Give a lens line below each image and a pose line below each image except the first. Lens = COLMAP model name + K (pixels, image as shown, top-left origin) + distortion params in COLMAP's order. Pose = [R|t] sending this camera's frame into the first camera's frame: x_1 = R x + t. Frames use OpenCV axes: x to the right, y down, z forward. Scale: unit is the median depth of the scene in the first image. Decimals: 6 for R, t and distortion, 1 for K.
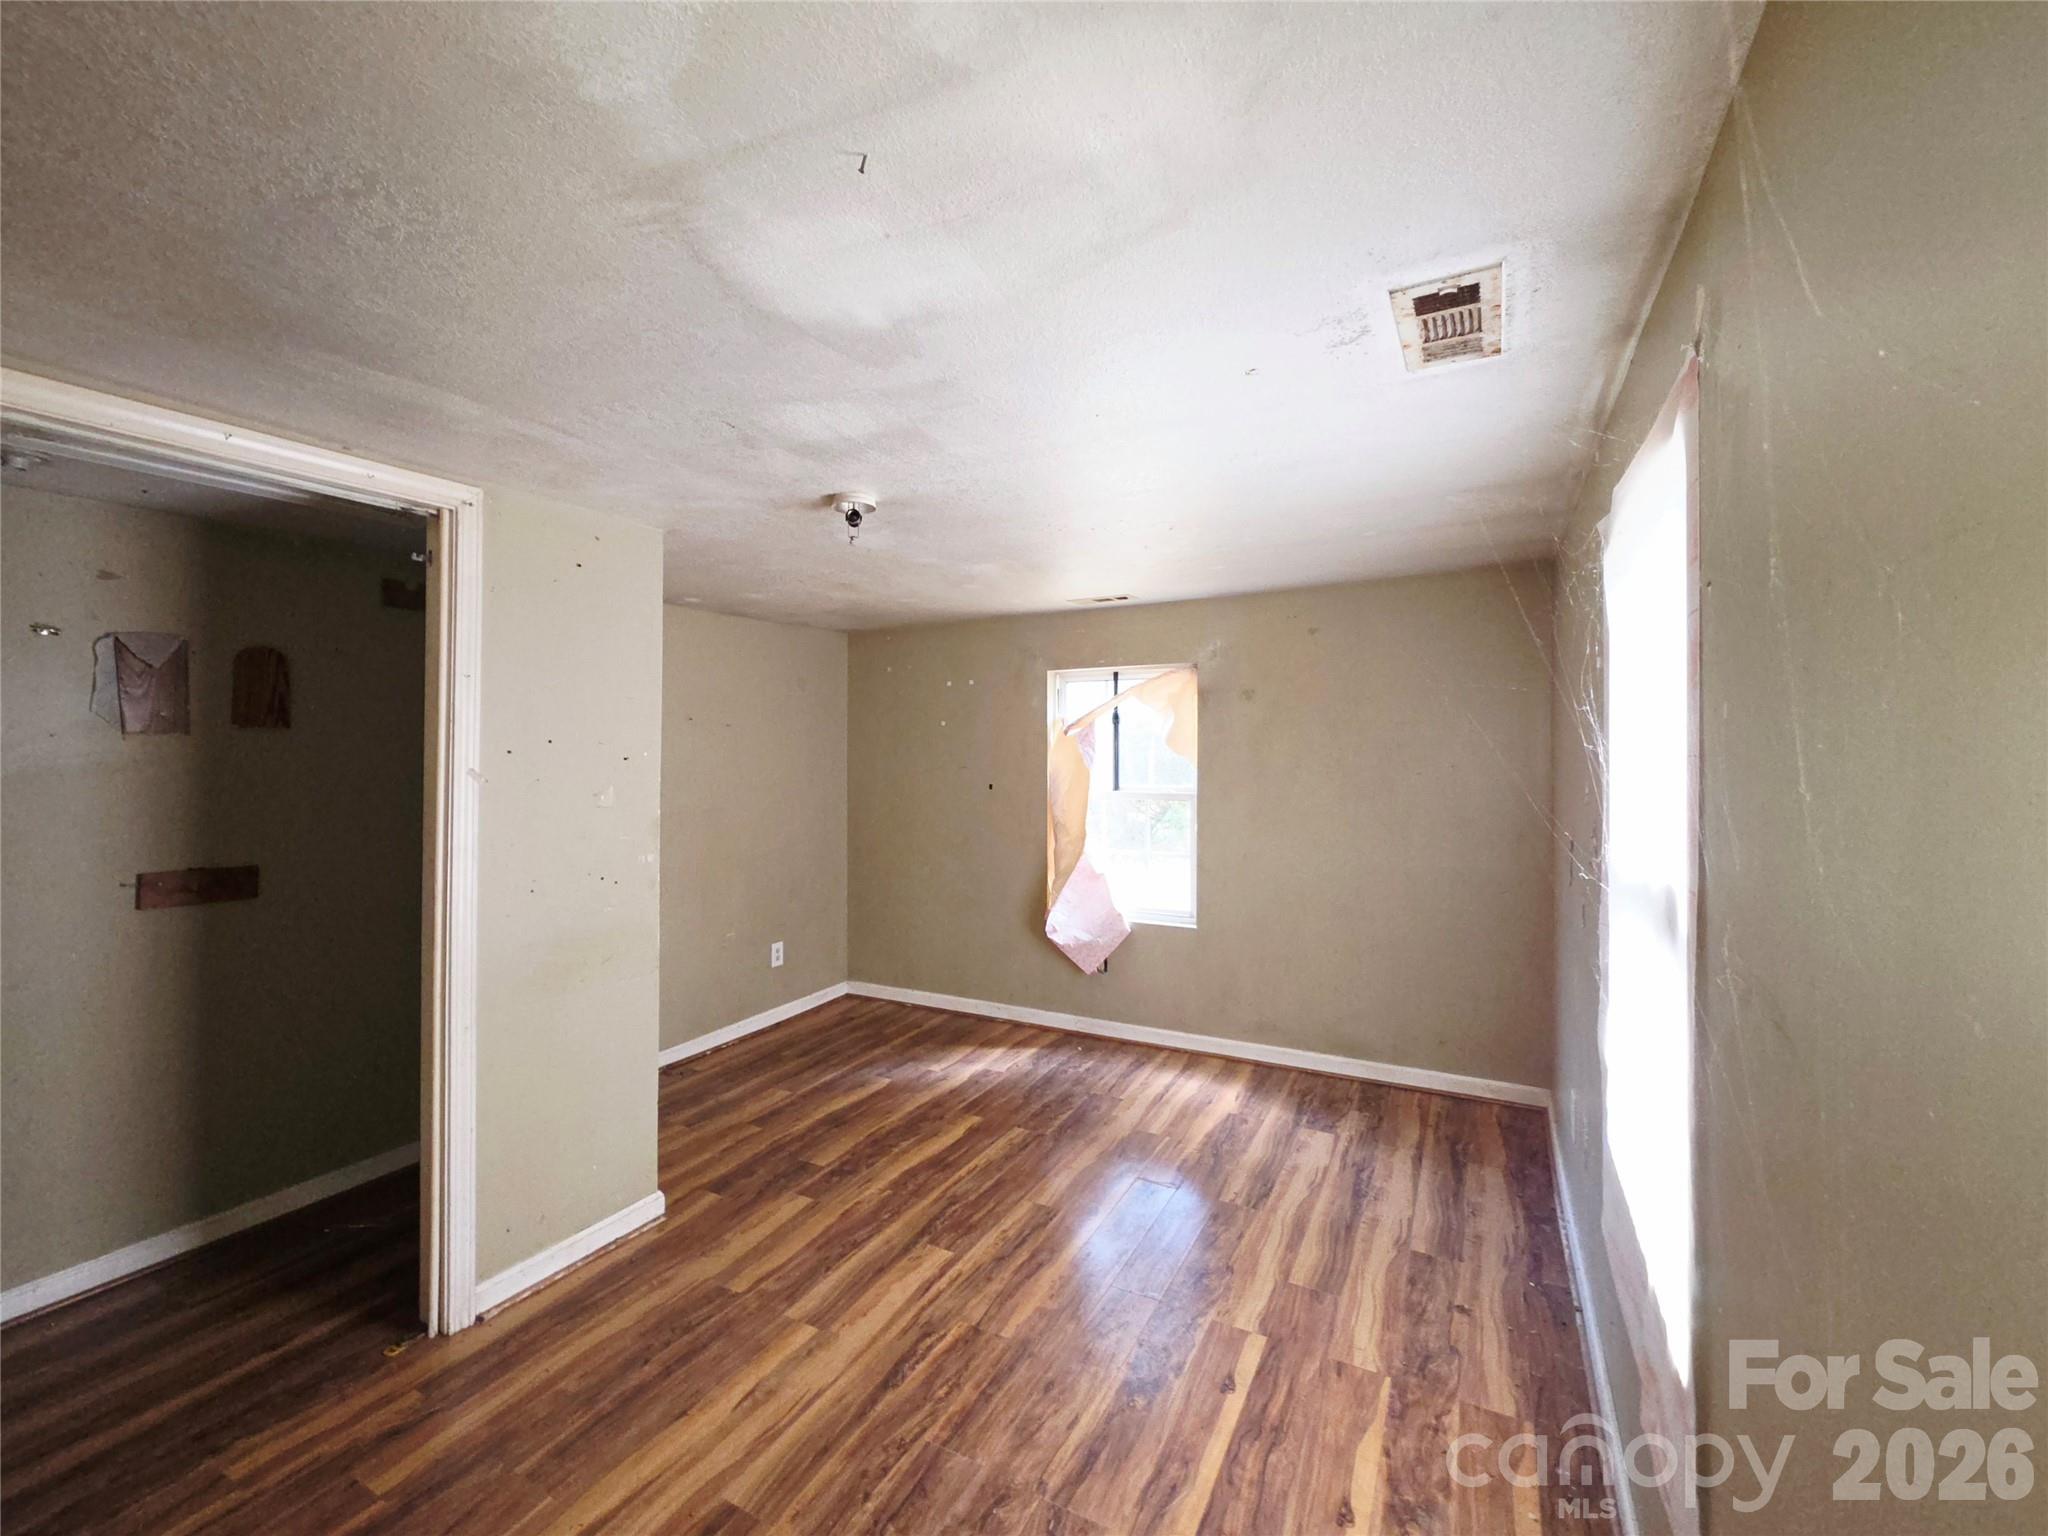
lens RADIAL K [[825.4, 0, 1019.5], [0, 825.4, 754.6], [0, 0, 1]] dist [-0.008788, 0.000865]
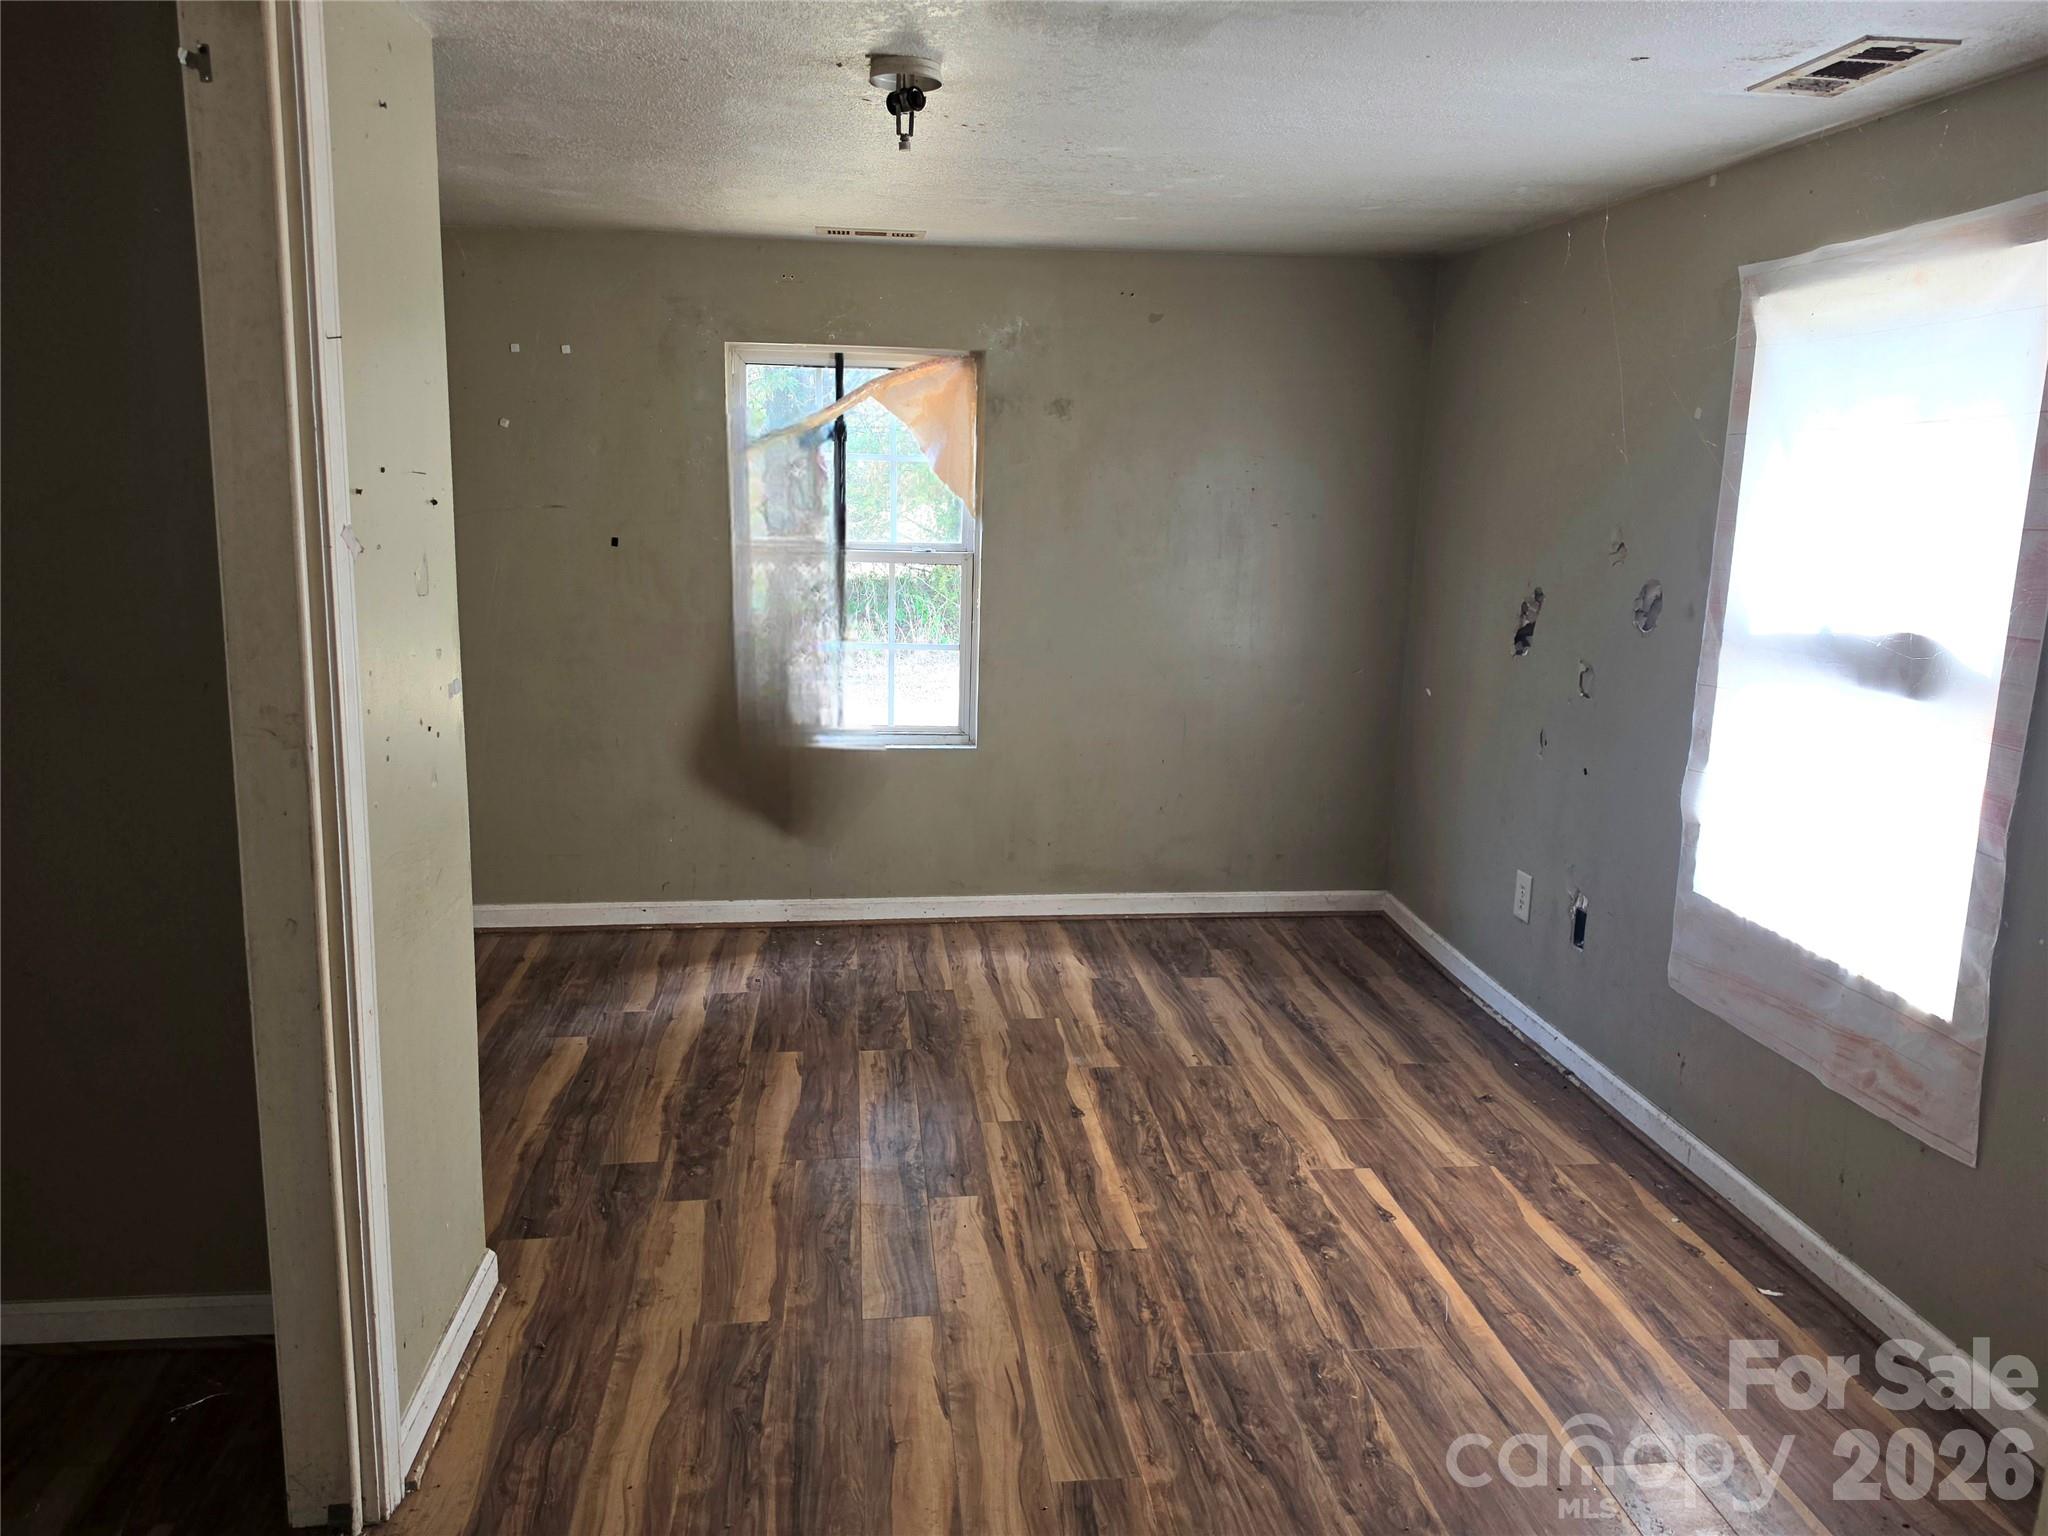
lens RADIAL K [[1395.6, 0, 1022.2], [0, 1395.6, 763.5], [0, 0, 1]] dist [0.030618, -0.009684]
pose [[0.836393, -0.095772, 0.539698, -0.512243], [-0.015608, 0.980057, 0.198105, -0.013763], [-0.547908, -0.174117, 0.818218, 0.020430]]
